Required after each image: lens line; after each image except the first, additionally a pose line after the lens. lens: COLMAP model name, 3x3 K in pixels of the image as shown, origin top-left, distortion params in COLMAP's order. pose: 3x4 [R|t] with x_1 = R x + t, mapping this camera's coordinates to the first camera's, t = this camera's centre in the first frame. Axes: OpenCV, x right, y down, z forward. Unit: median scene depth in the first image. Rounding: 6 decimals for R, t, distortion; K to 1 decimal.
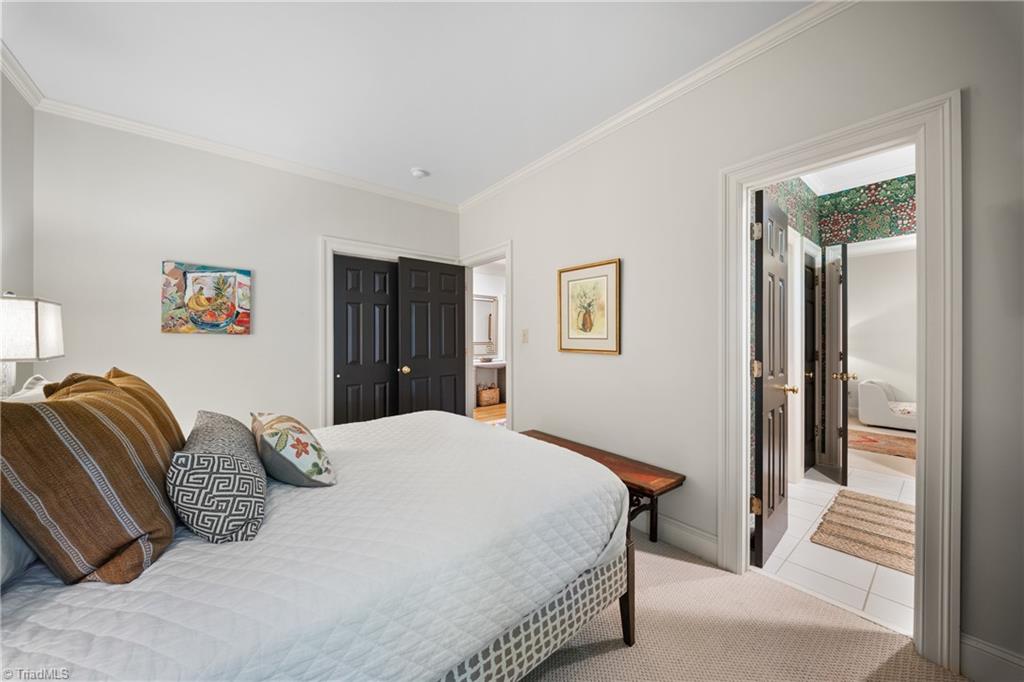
lens RADIAL K [[357.2, 0, 508.5], [0, 357.2, 341.8], [0, 0, 1]] dist [-0.007359, -0.000170]
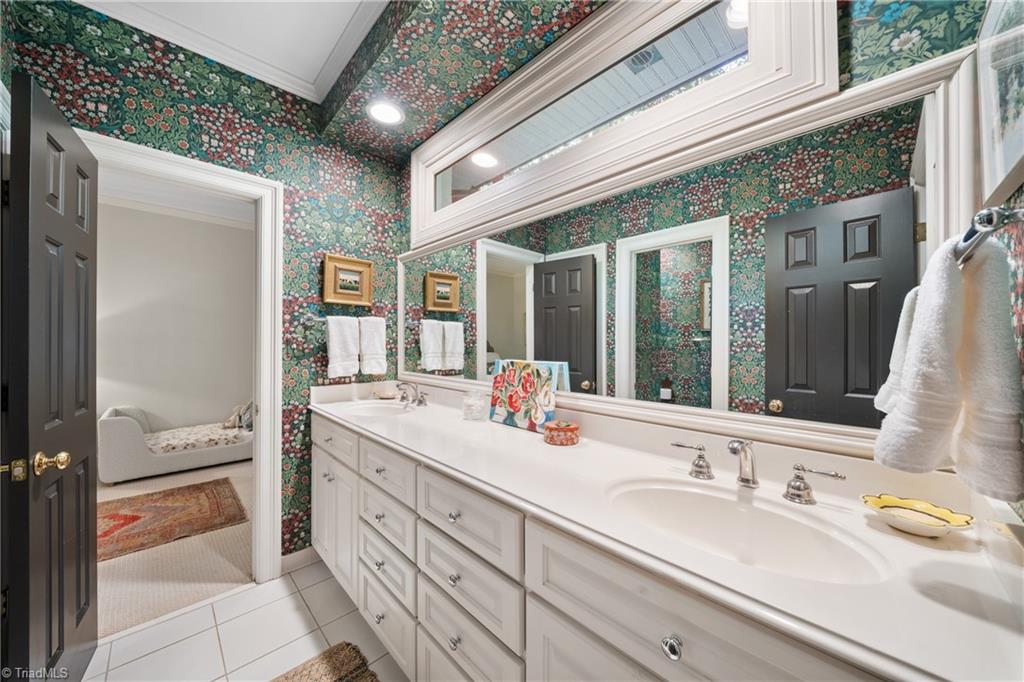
lens RADIAL K [[357.2, 0, 512.8], [0, 357.2, 340.0], [0, 0, 1]] dist [-0.007359, -0.000170]
pose [[-0.100755, 0.009358, 0.994867, 0.483805], [-0.000653, 0.999955, -0.009472, -0.019089], [-0.994911, -0.001604, -0.100744, 0.546060]]
